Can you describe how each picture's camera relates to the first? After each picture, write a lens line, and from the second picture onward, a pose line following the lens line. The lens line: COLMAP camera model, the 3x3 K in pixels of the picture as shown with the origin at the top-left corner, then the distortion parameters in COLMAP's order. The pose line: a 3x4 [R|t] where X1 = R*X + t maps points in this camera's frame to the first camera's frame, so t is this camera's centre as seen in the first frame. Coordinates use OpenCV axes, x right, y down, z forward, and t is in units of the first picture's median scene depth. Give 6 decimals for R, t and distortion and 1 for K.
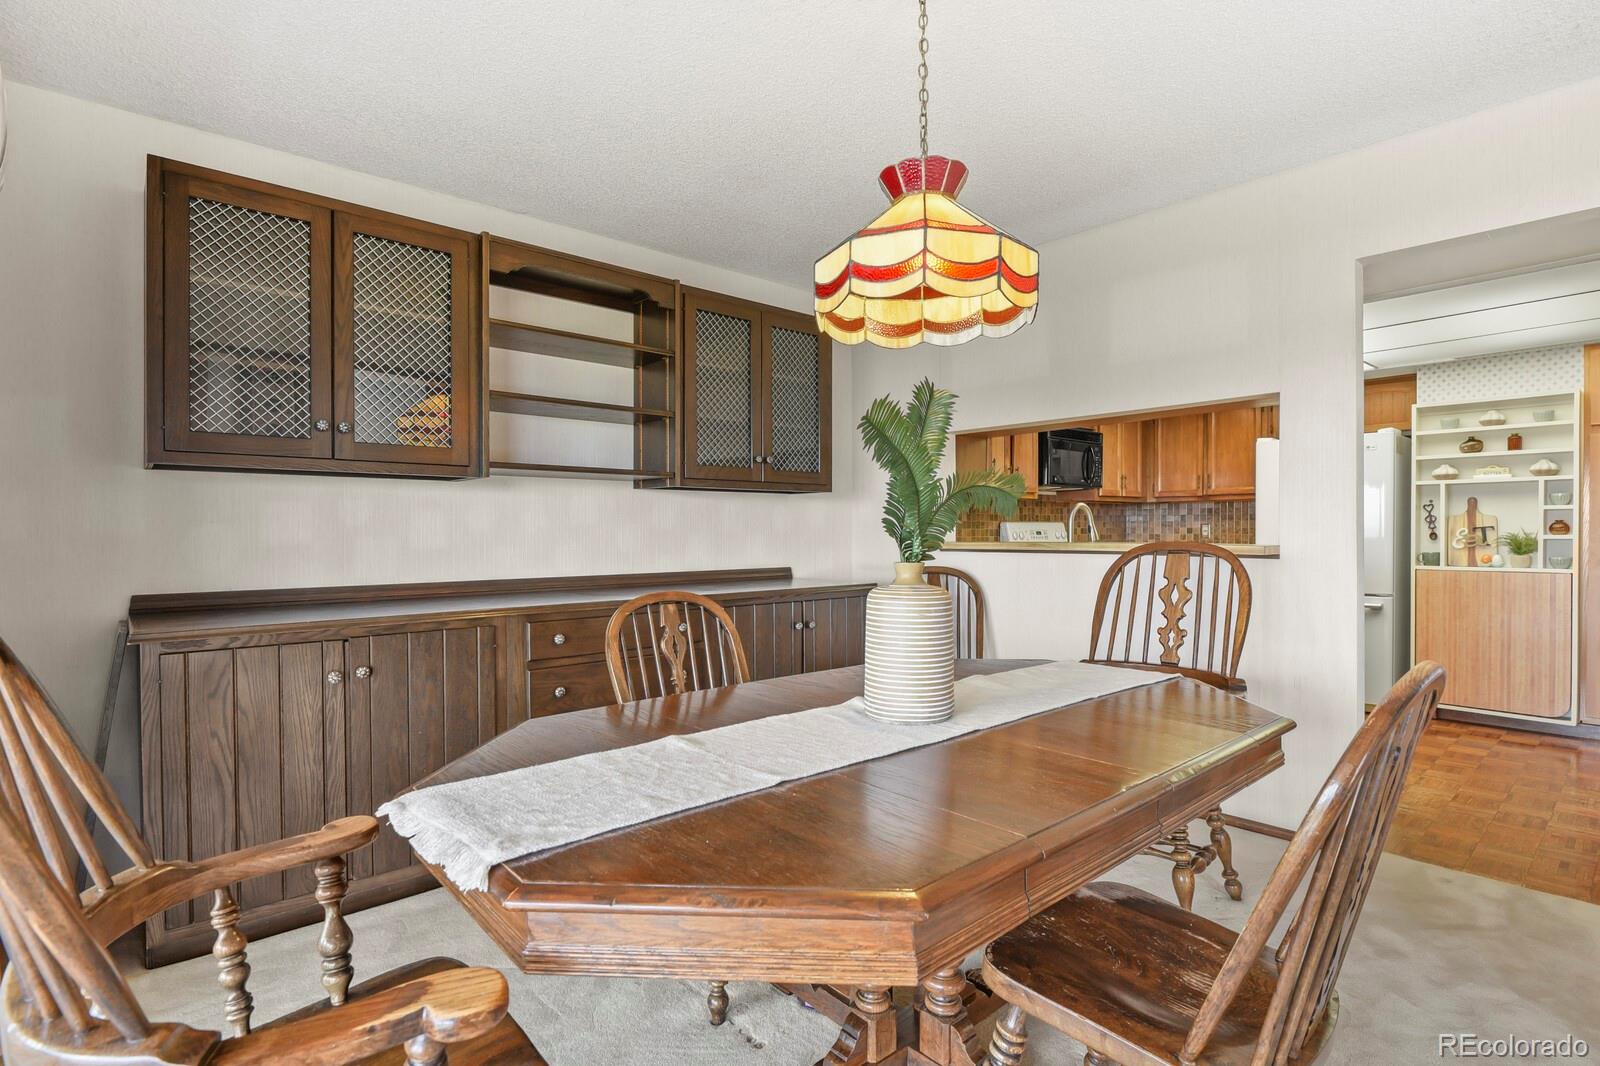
lens RADIAL K [[782.7, 0, 800.0], [0, 782.7, 533.0], [0, 0, 1]] dist [-0.002468, -0.000761]
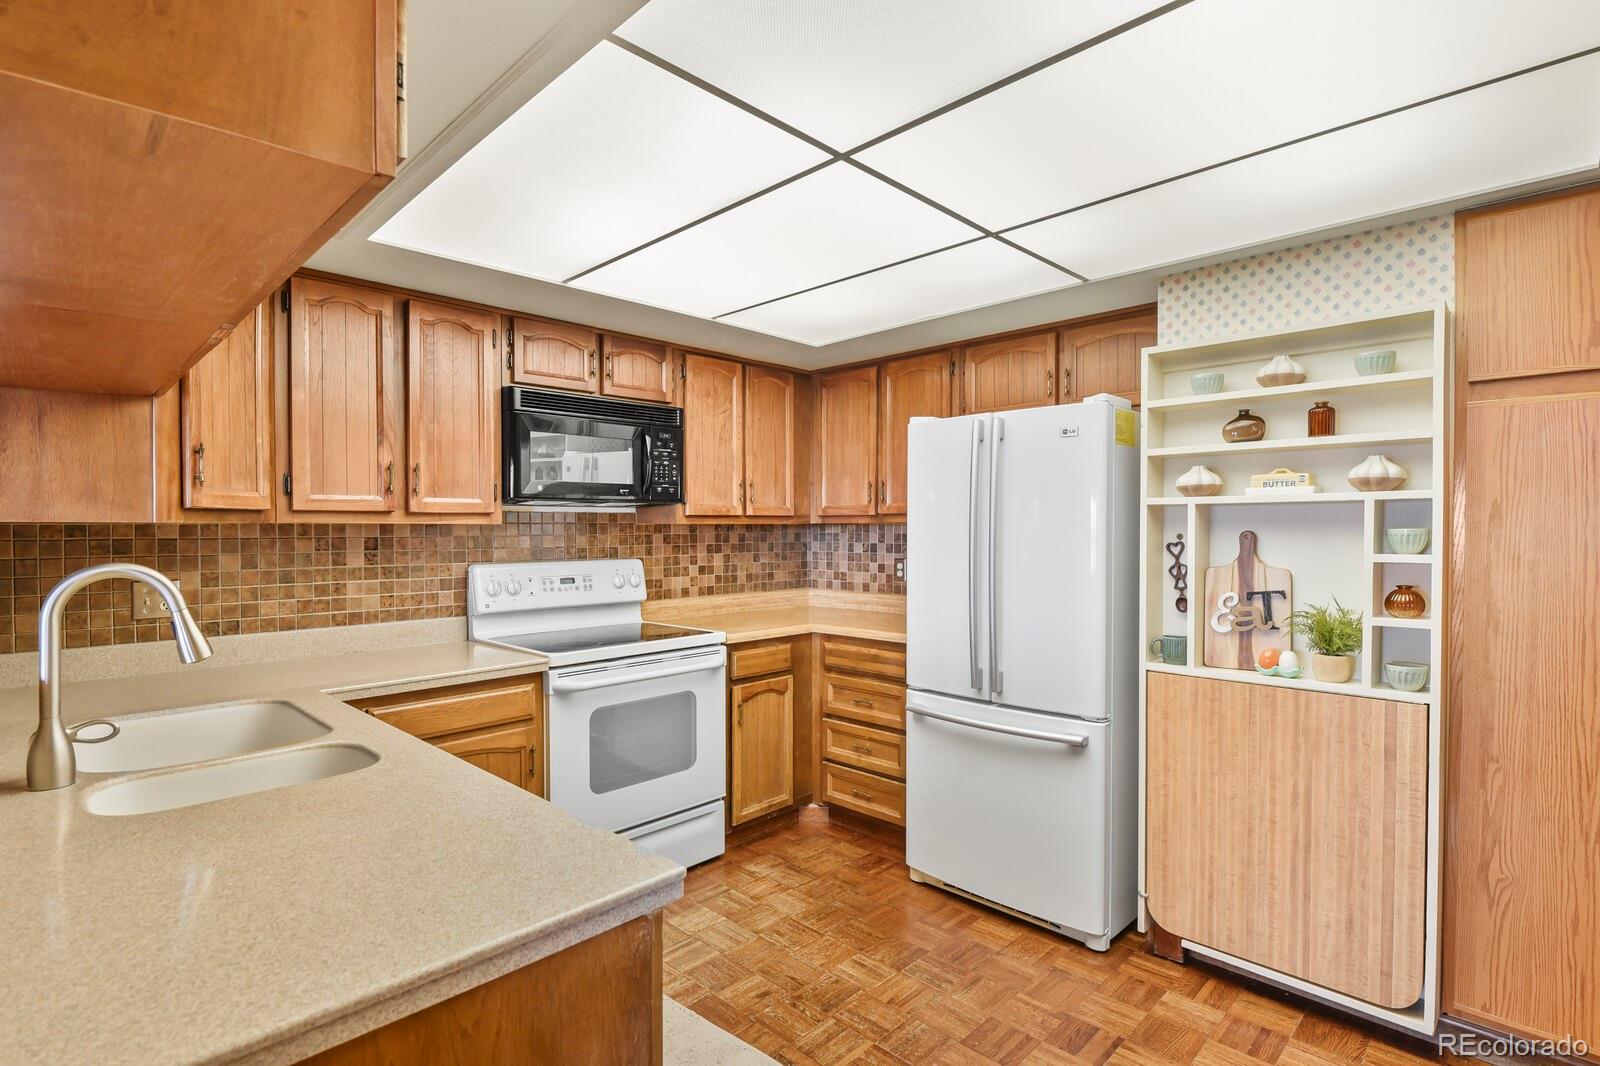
lens RADIAL K [[768.5, 0, 792.6], [0, 768.5, 536.2], [0, 0, 1]] dist [-0.011488, -0.000267]
pose [[0.997340, 0.002812, 0.072837, 0.552766], [-0.002978, 0.999993, 0.002173, -0.044267], [-0.072830, -0.002384, 0.997342, 0.550215]]
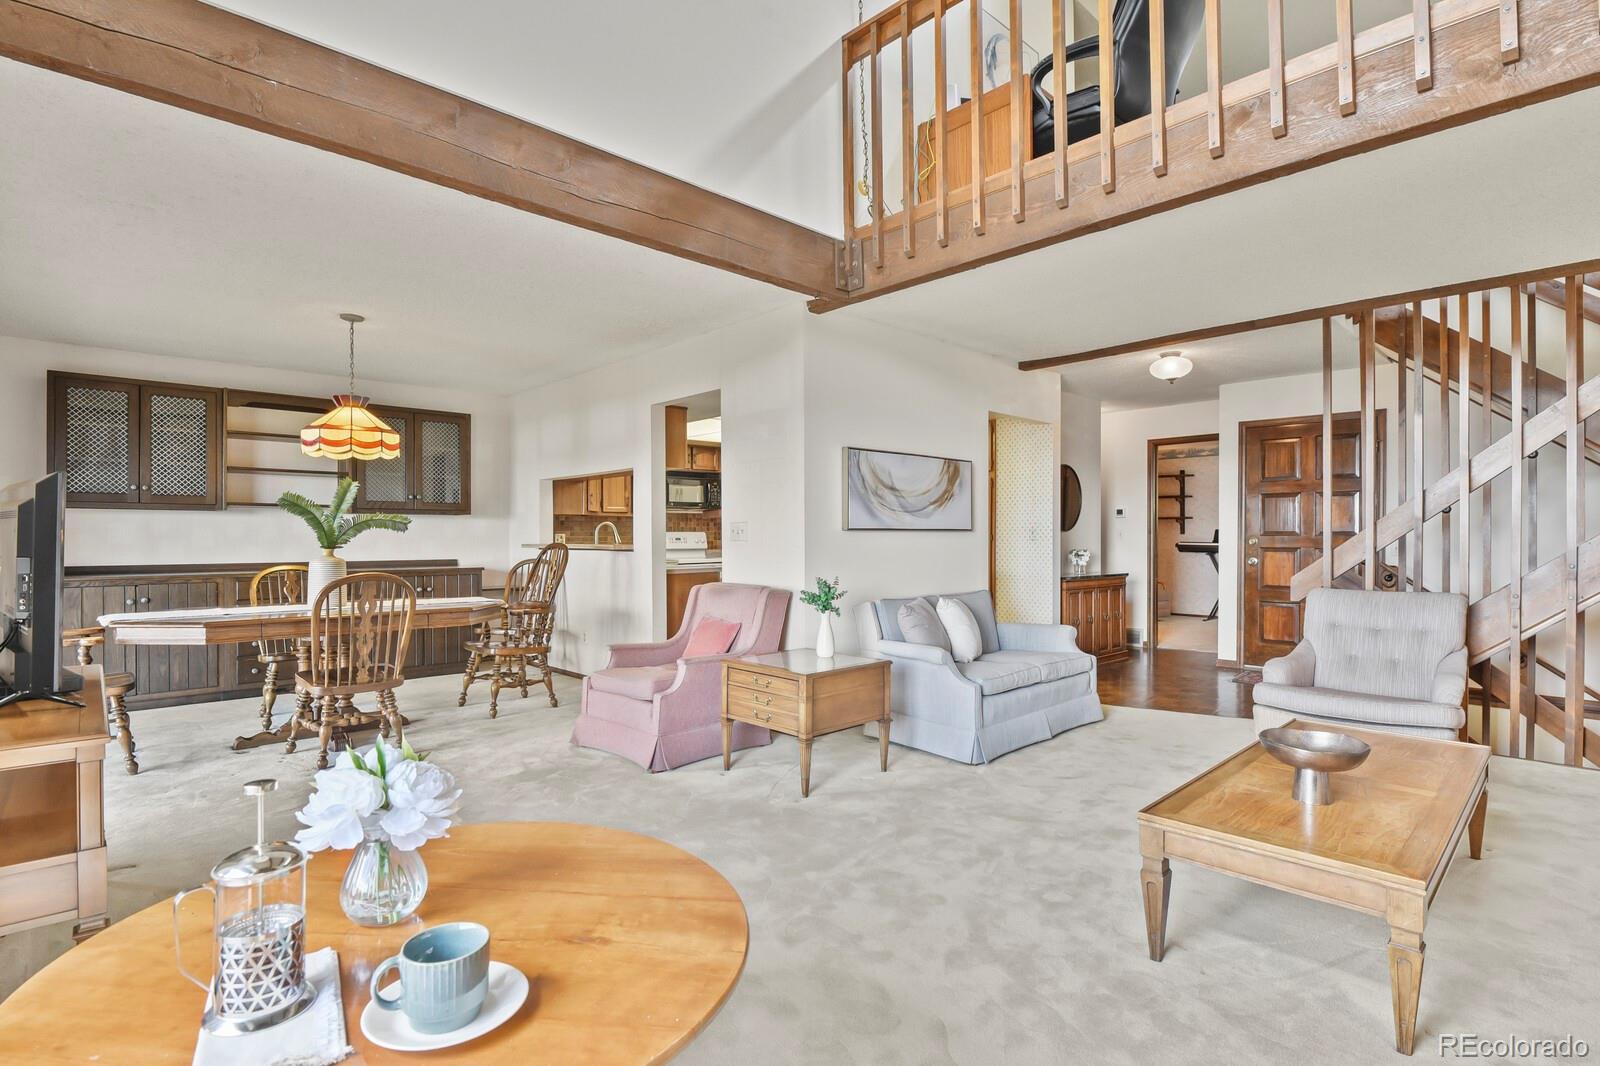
lens RADIAL K [[778.8, 0, 802.6], [0, 778.8, 539.8], [0, 0, 1]] dist [-0.016594, -0.001100]
pose [[0.999275, 0.000416, 0.038076, 0.627595], [-0.000363, 0.999999, -0.001390, 0.004061], [-0.038077, 0.001376, 0.999274, -0.642902]]
